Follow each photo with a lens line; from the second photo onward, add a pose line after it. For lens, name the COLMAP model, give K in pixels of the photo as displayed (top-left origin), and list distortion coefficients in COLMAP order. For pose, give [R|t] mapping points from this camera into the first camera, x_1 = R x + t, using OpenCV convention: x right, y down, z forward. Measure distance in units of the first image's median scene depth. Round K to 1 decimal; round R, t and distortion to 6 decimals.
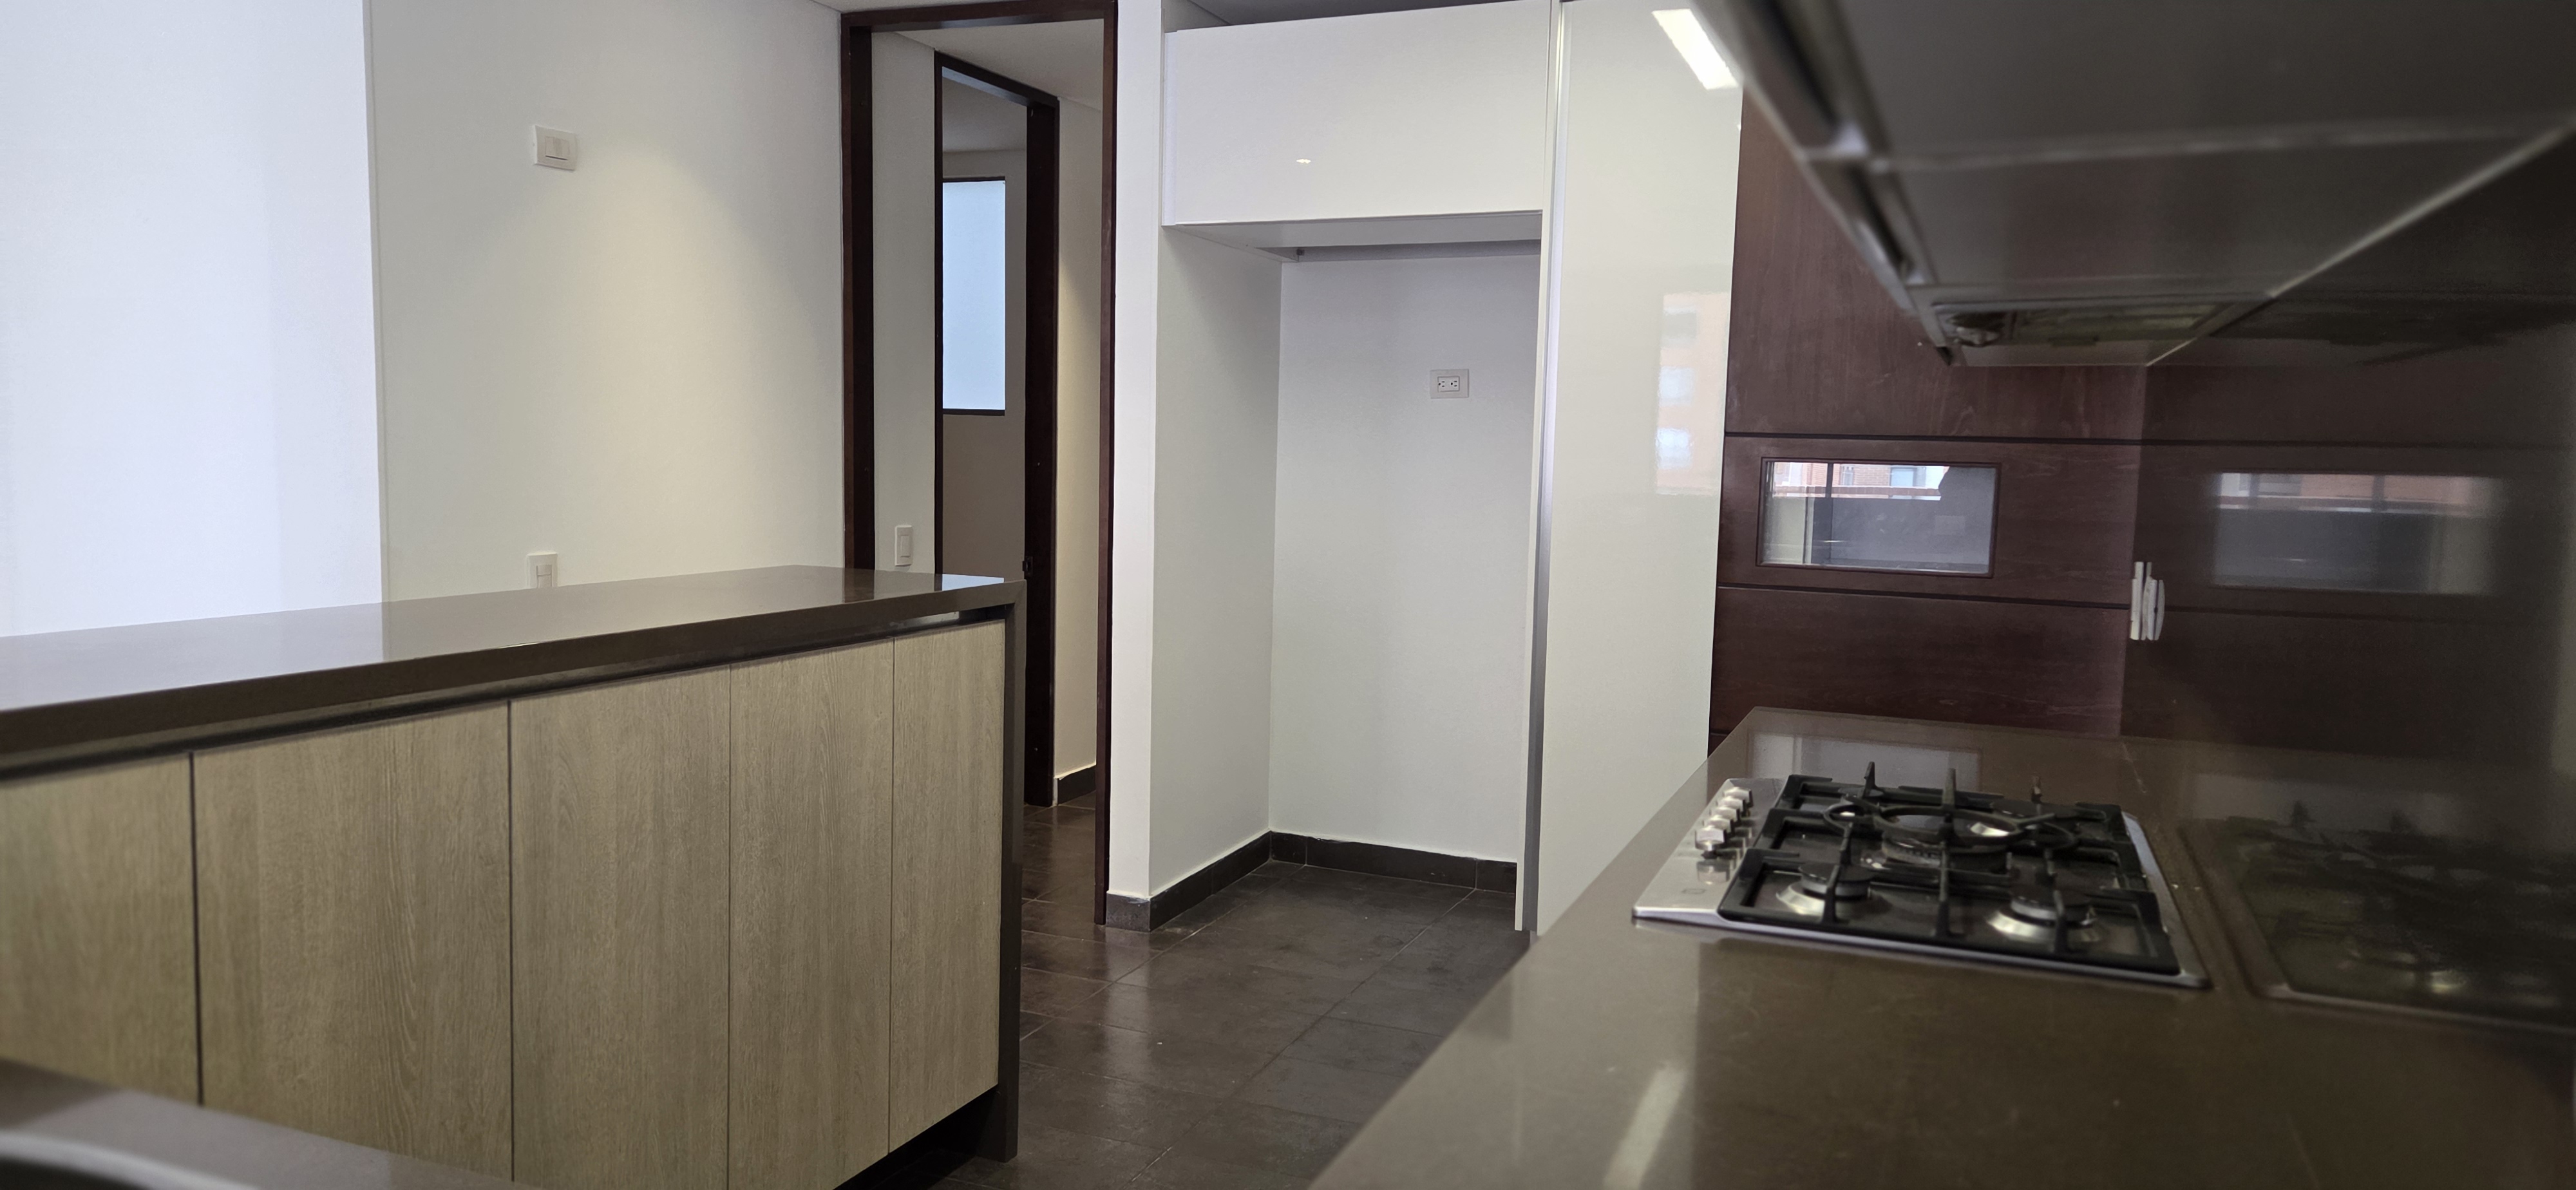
lens RADIAL K [[1724.0, 0, 1288.0], [0, 1724.0, 595.0], [0, 0, 1]] dist [0.084263, -0.081344]
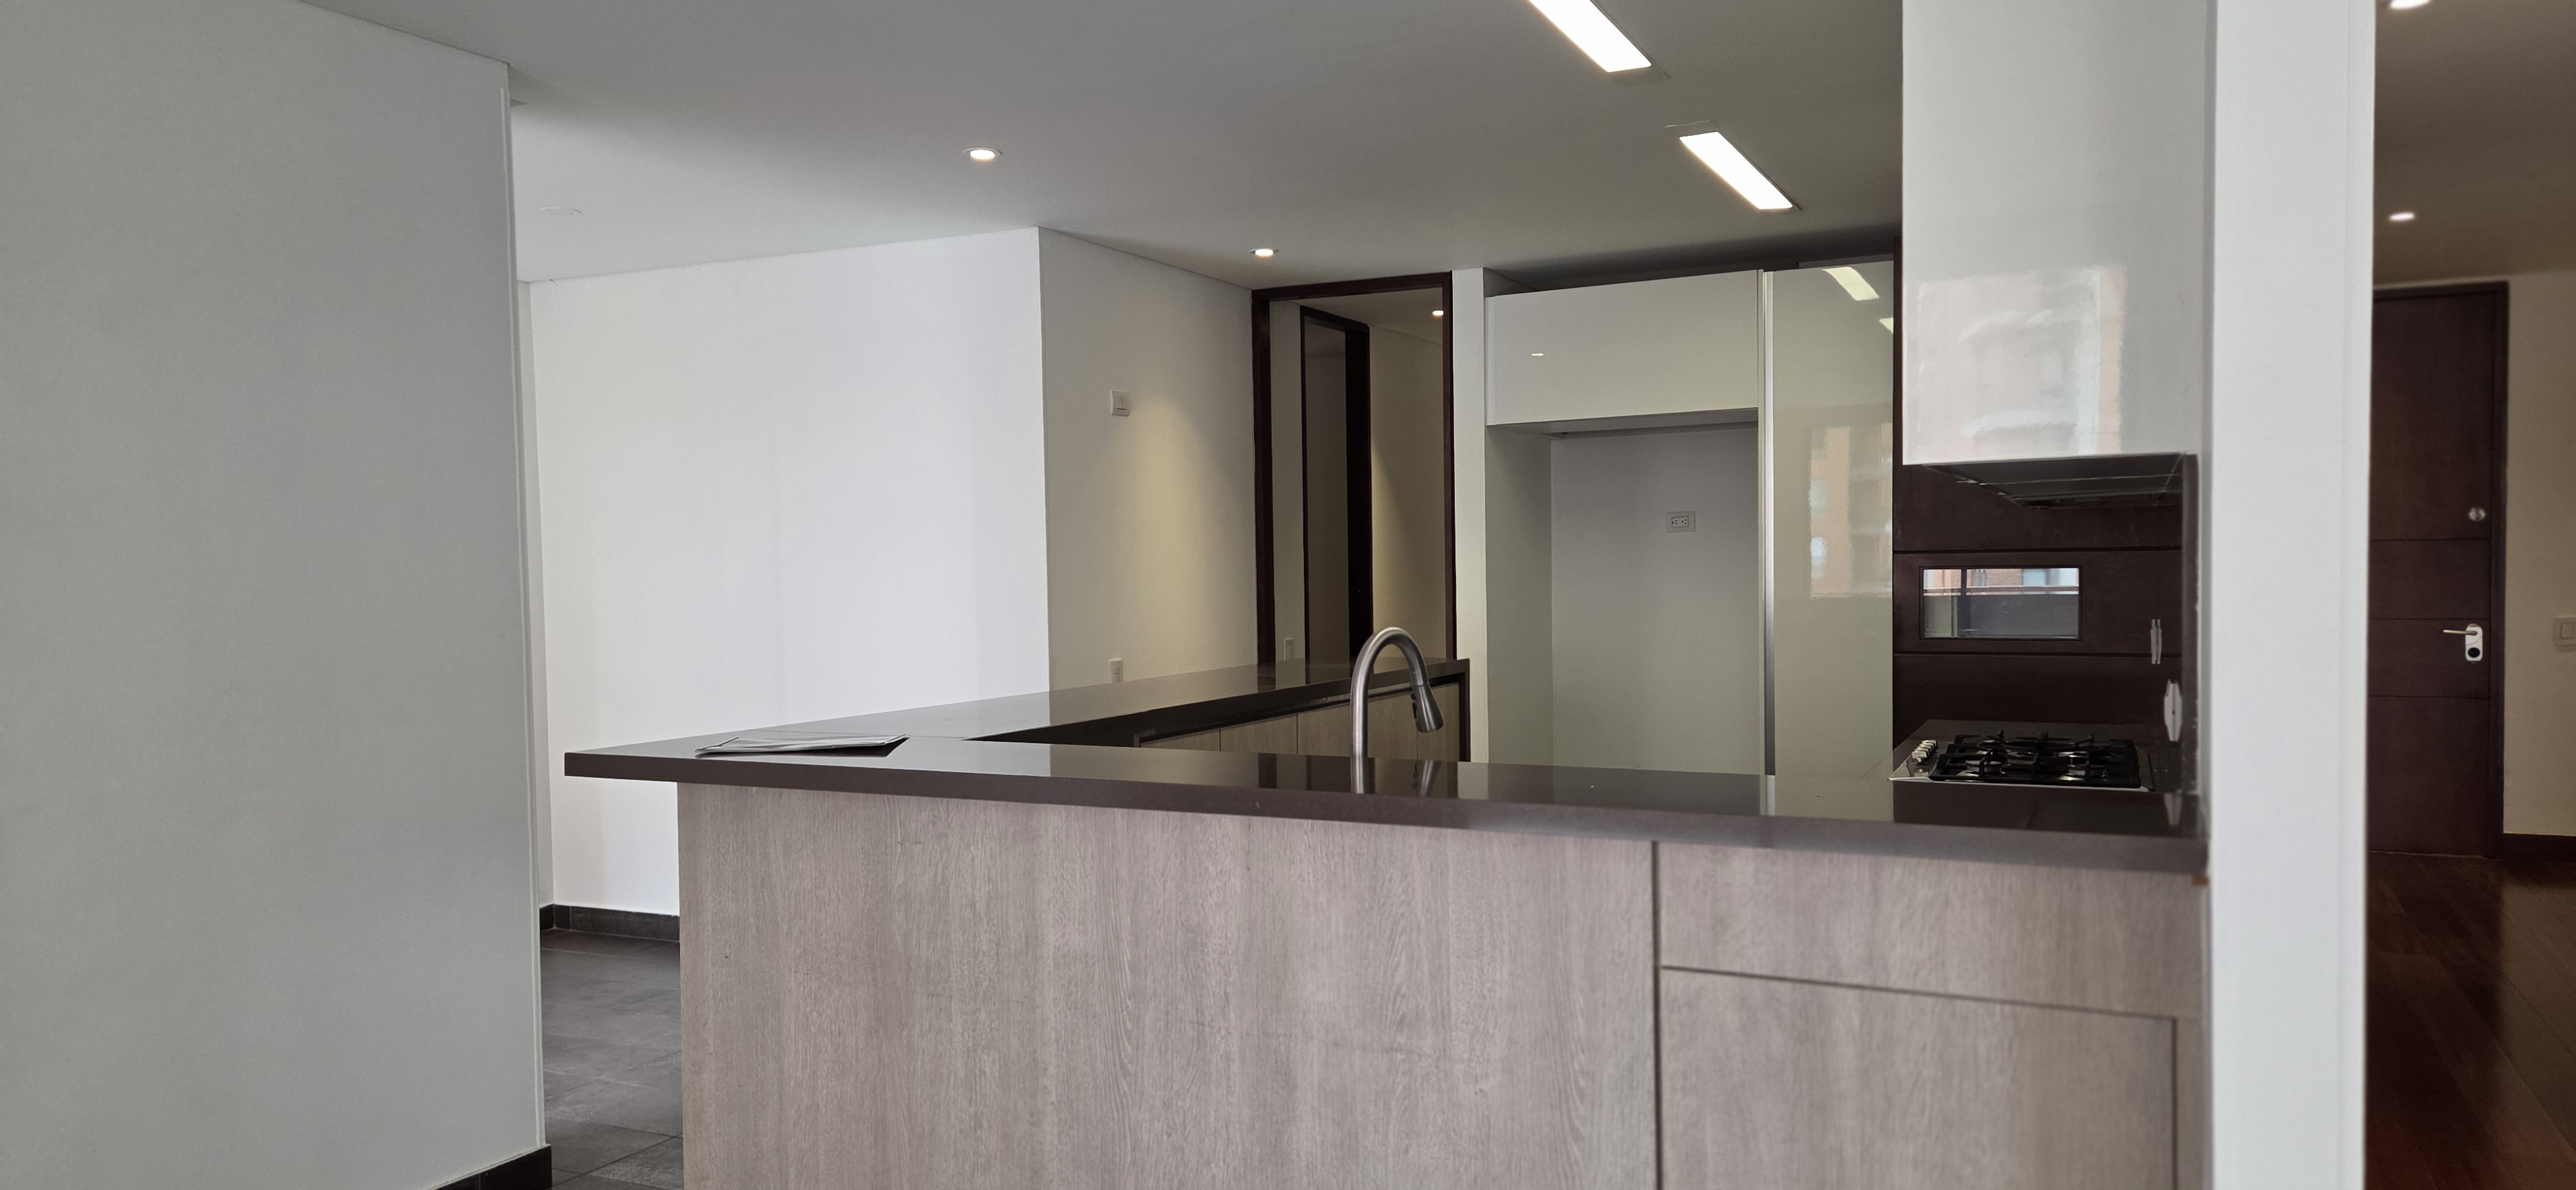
lens RADIAL K [[1724.0, 0, 1288.0], [0, 1724.0, 595.0], [0, 0, 1]] dist [0.084263, -0.081344]
pose [[0.997024, -0.037601, -0.067300, -0.148080], [0.032600, 0.996732, -0.073914, 0.033379], [0.069859, 0.071500, 0.994991, -0.463797]]
